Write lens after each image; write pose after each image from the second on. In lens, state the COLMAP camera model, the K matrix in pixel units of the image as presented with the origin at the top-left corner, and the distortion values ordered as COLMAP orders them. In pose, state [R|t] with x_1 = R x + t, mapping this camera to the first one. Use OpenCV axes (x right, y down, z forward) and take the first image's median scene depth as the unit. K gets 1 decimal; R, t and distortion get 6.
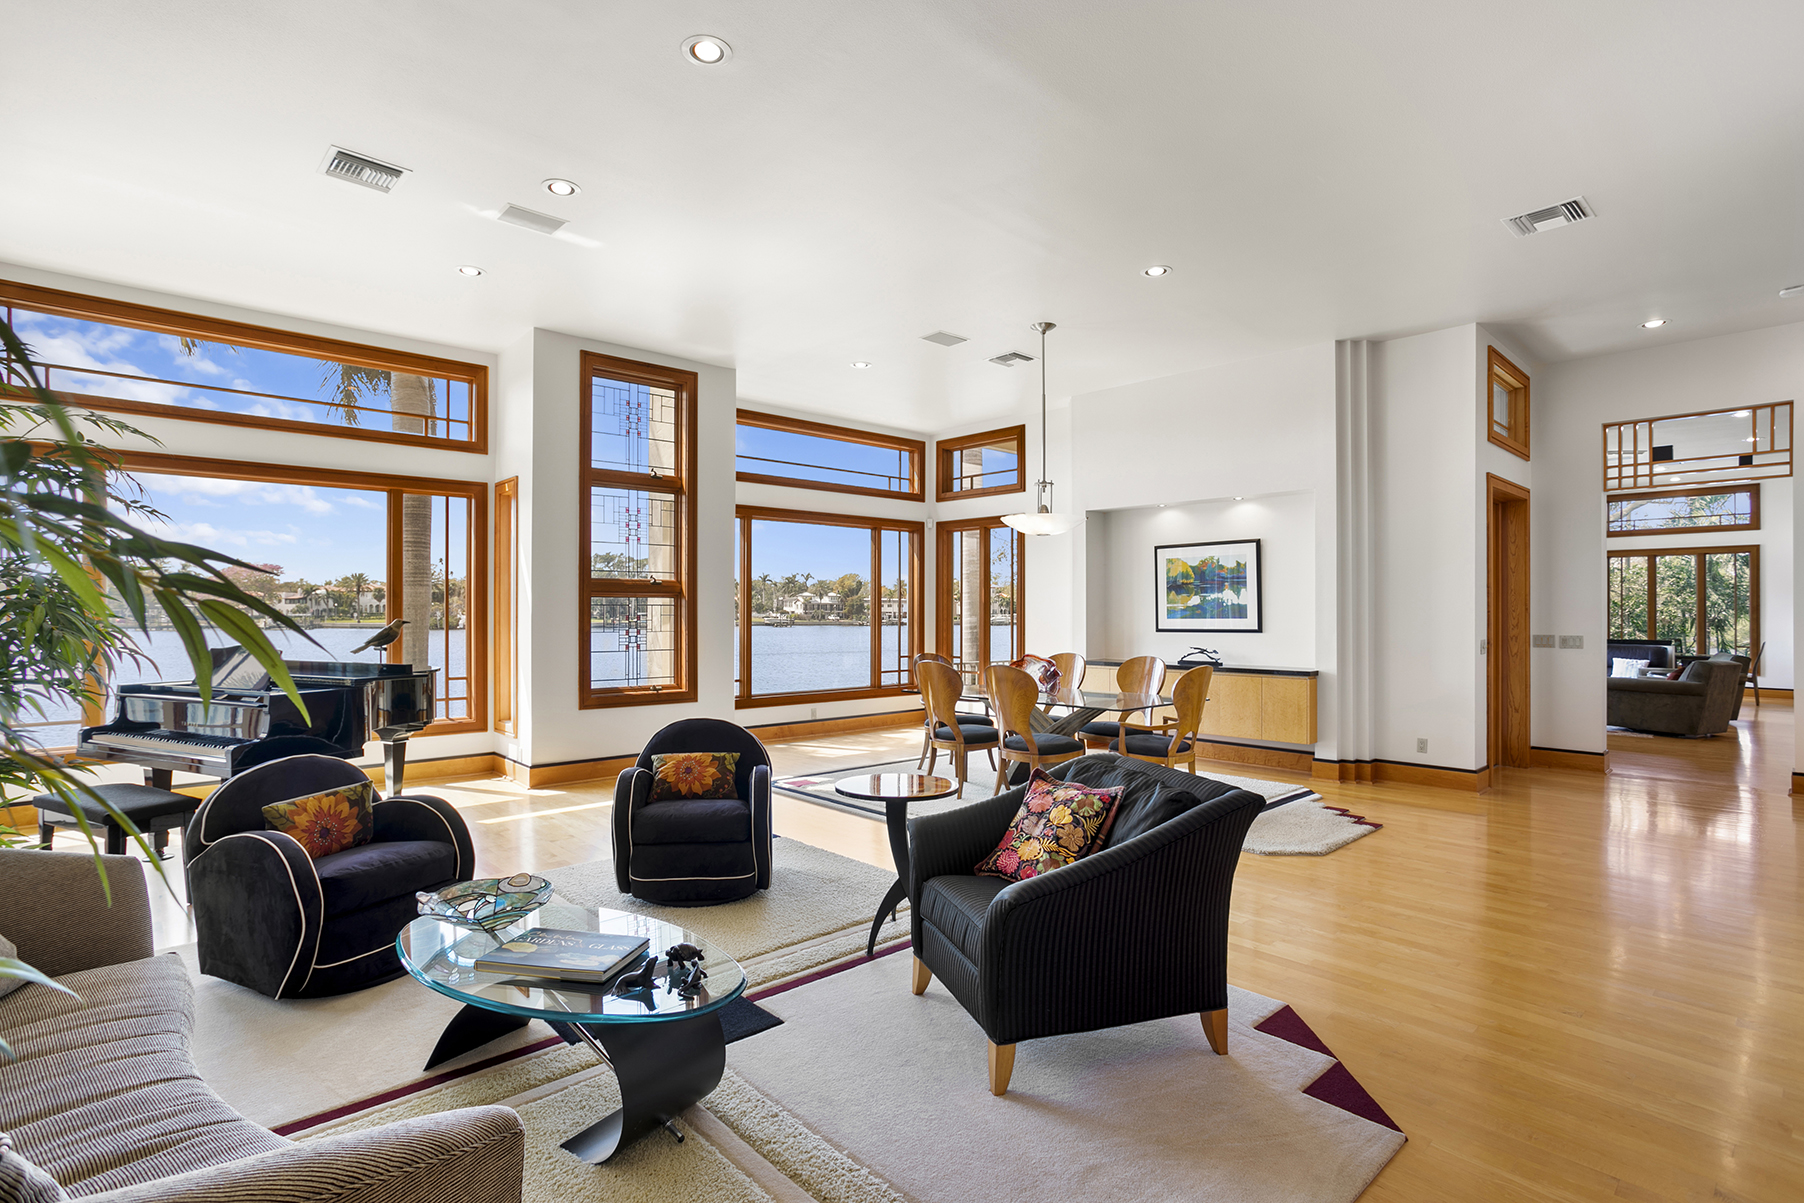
lens RADIAL K [[851.2, 0, 896.0], [0, 851.2, 609.0], [0, 0, 1]] dist [-0.002262, -0.000221]
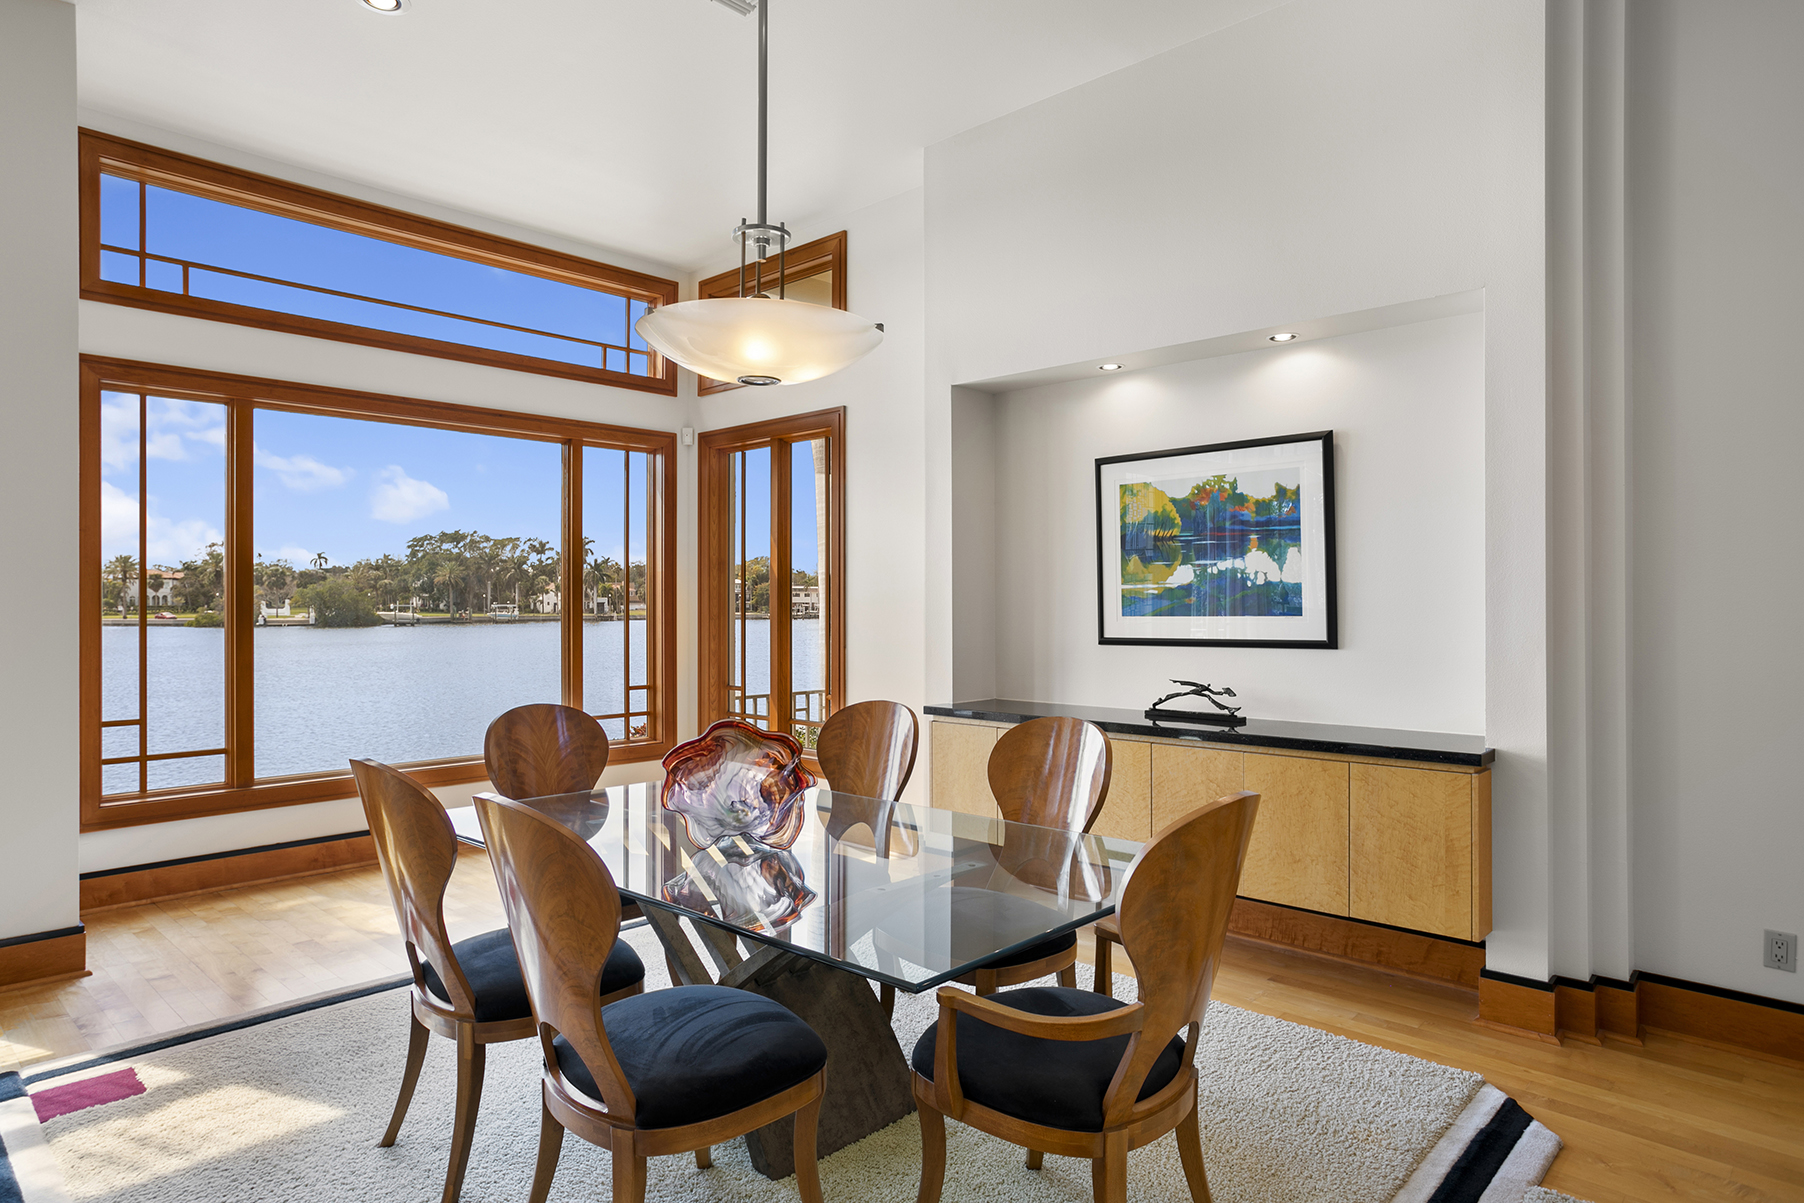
lens RADIAL K [[1054.7, 0, 858.3], [0, 1054.7, 598.9], [0, 0, 1]] dist [0.002258, 0.003411]
pose [[0.998779, -0.001225, 0.049386, 0.148986], [0.001290, 0.999998, -0.001289, 0.002798], [-0.049384, 0.001351, 0.998779, 0.440564]]
